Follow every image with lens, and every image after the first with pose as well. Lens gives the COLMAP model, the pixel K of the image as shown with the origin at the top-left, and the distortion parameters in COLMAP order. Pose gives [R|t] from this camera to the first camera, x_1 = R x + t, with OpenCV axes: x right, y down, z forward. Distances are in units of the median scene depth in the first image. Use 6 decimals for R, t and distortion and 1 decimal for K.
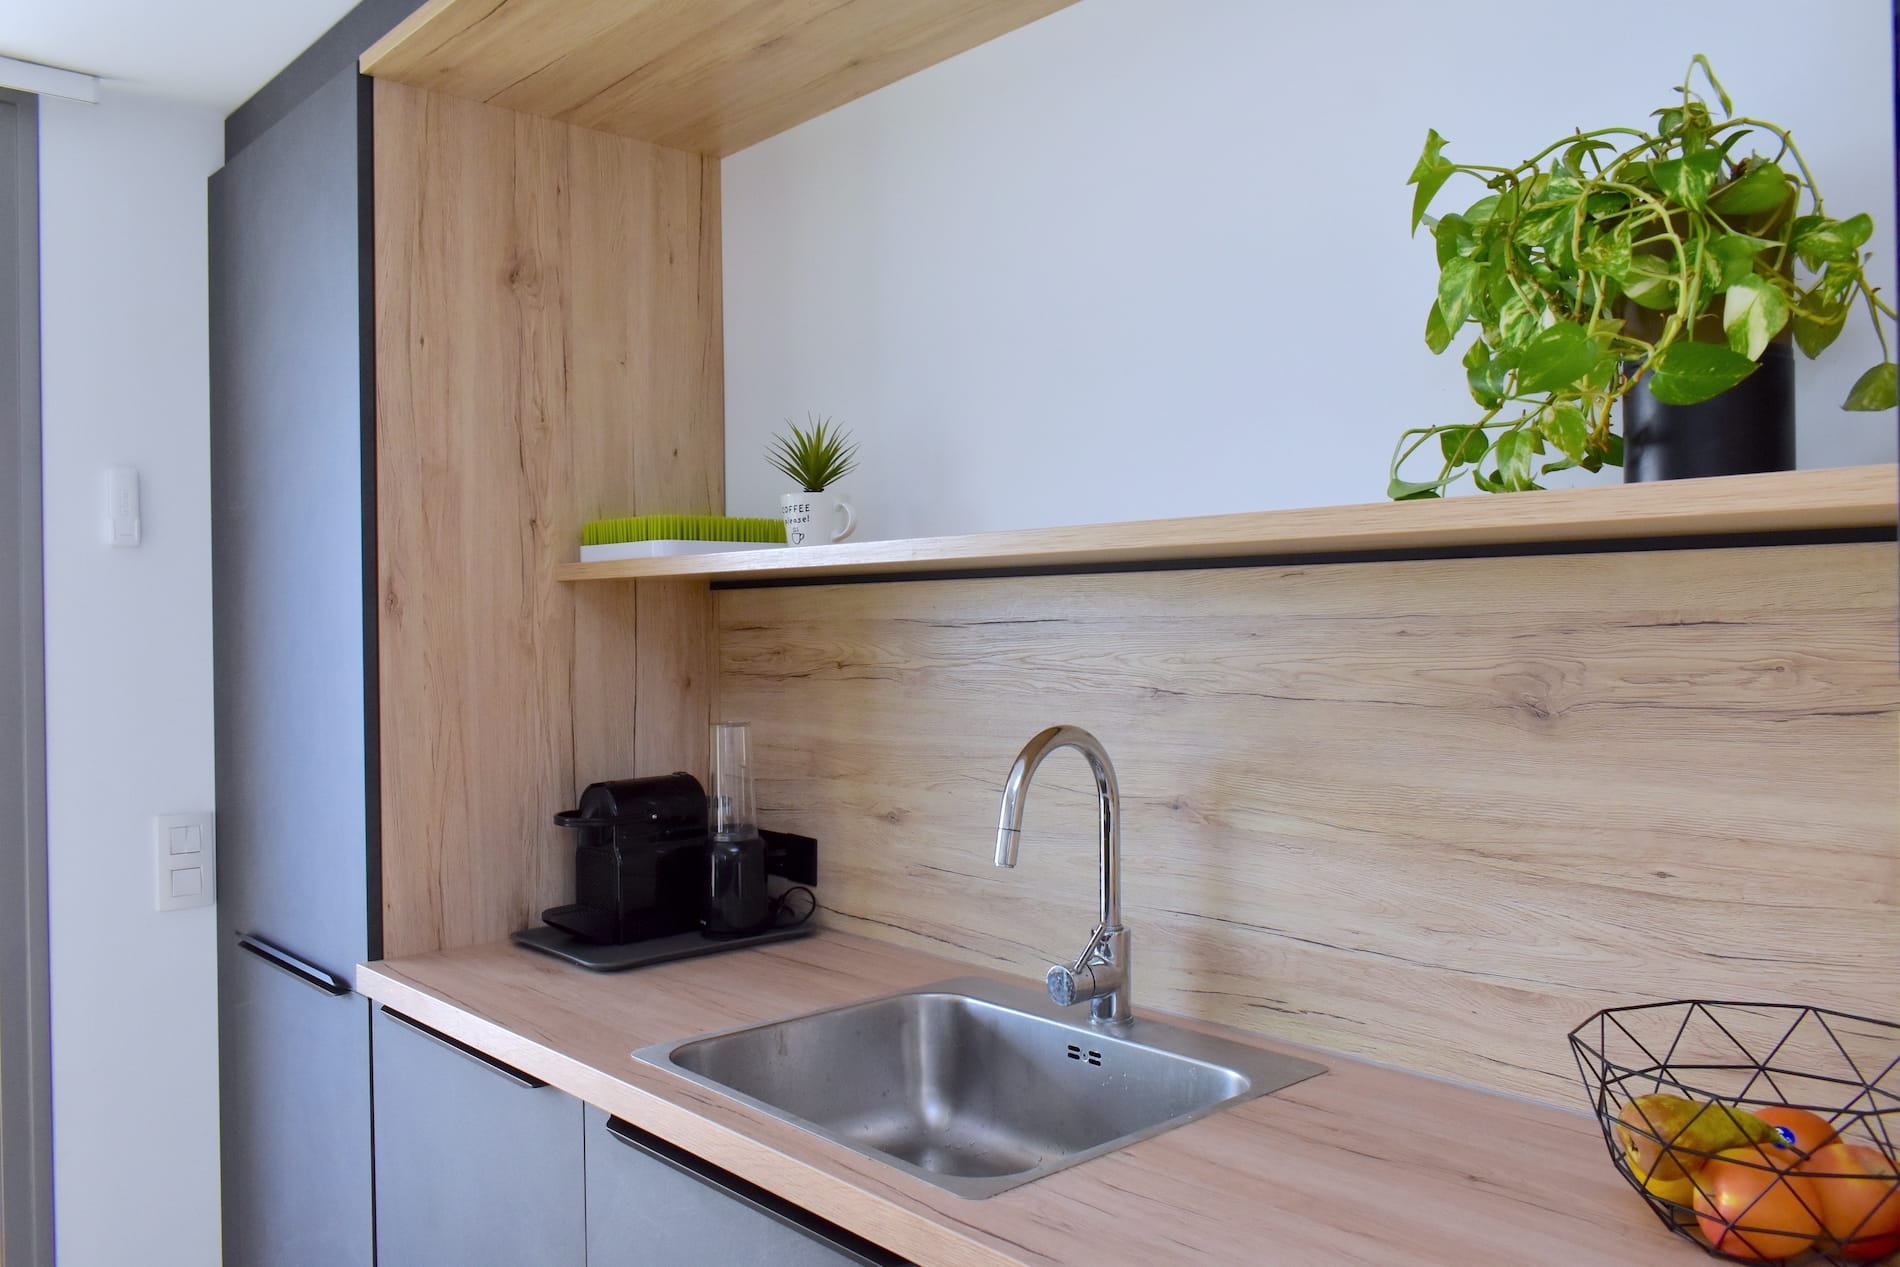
lens RADIAL K [[1468.3, 0, 943.0], [0, 1468.3, 629.2], [0, 0, 1]] dist [-0.020634, 0.008299]
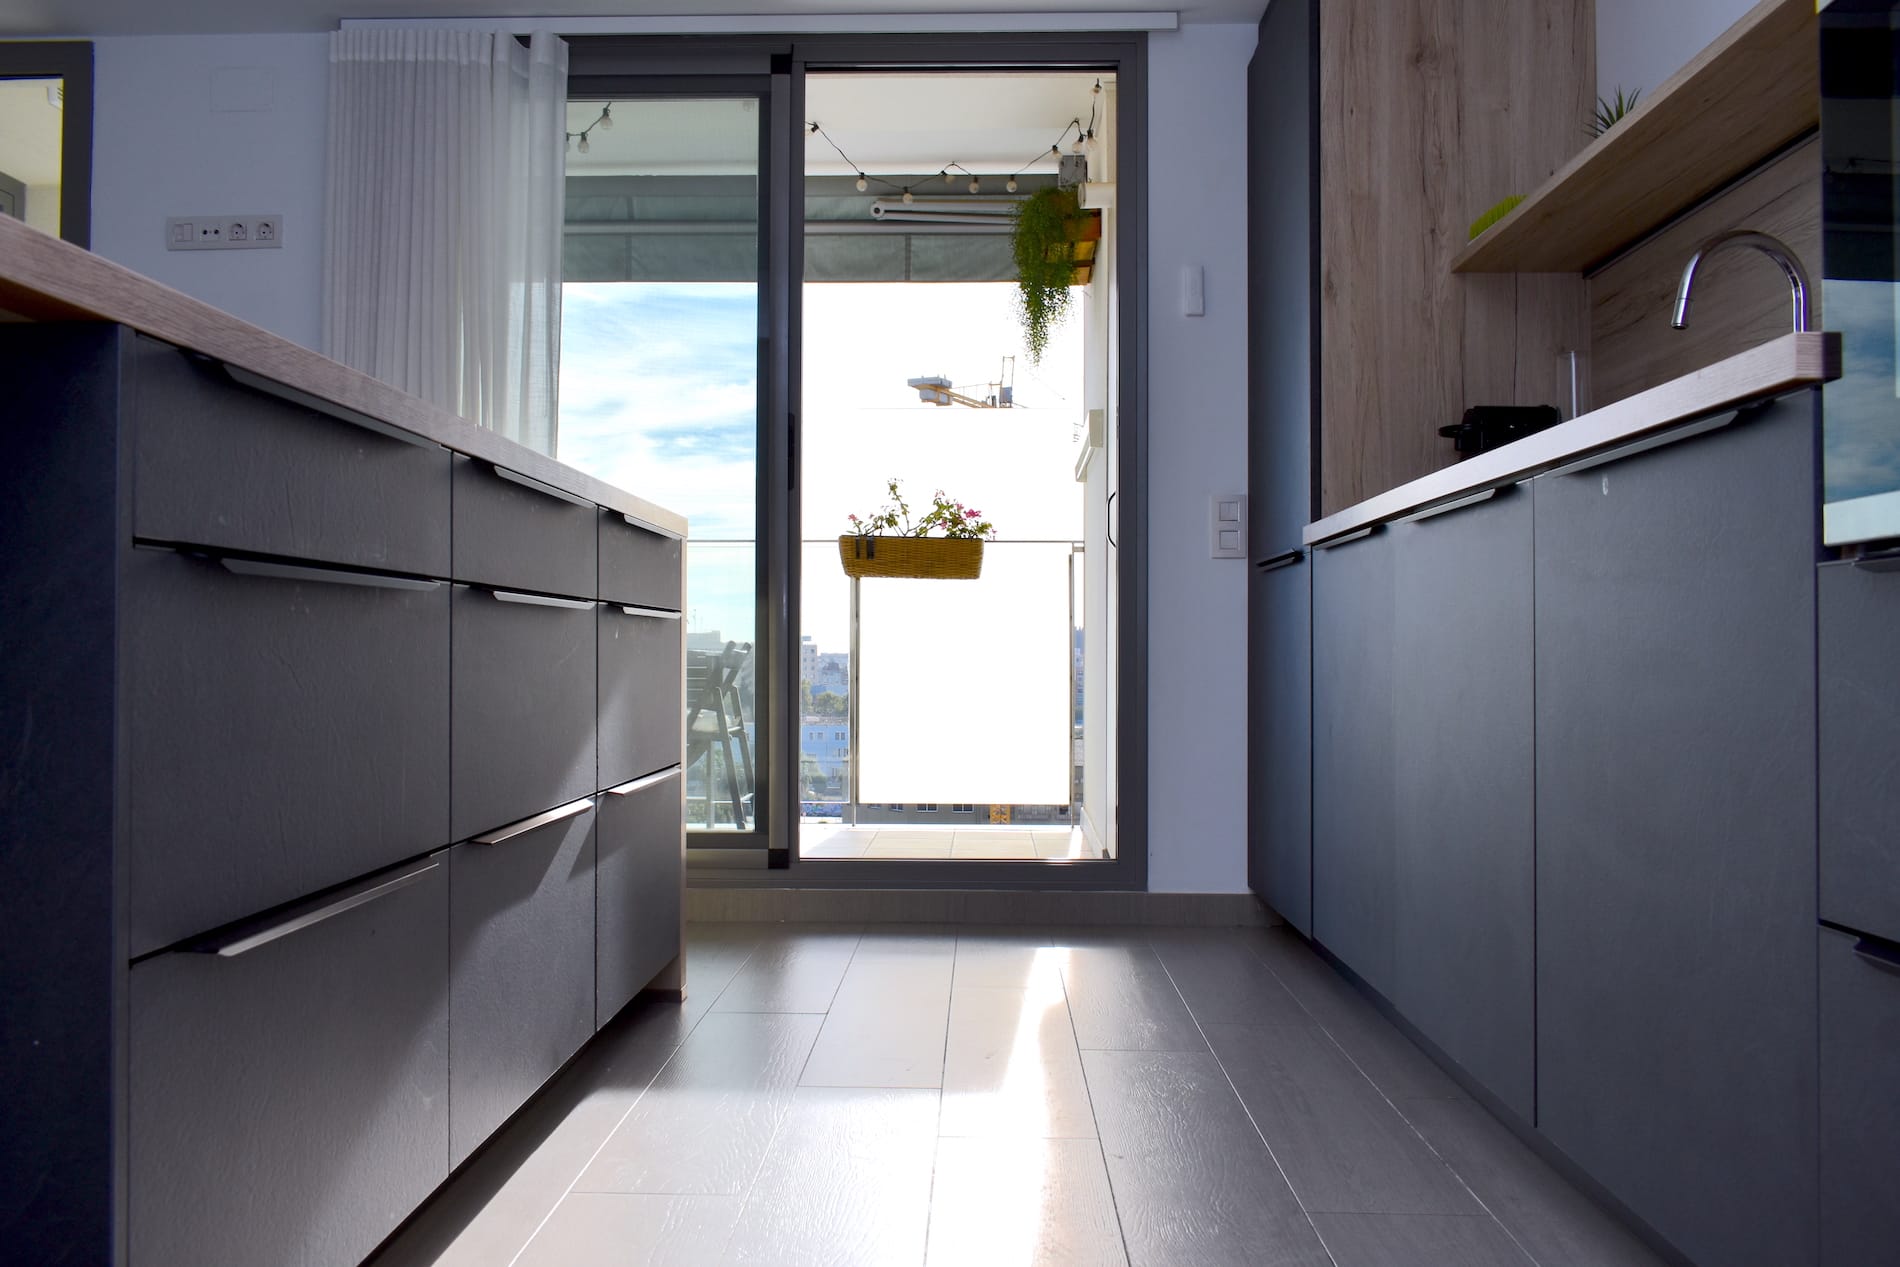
lens RADIAL K [[1468.3, 0, 956.8], [0, 1468.3, 632.0], [0, 0, 1]] dist [-0.020634, 0.008299]
pose [[0.733364, 0.003117, -0.679830, 0.335823], [-0.013336, 0.999863, -0.009803, 0.328814], [0.679706, 0.016255, 0.733305, -0.320406]]
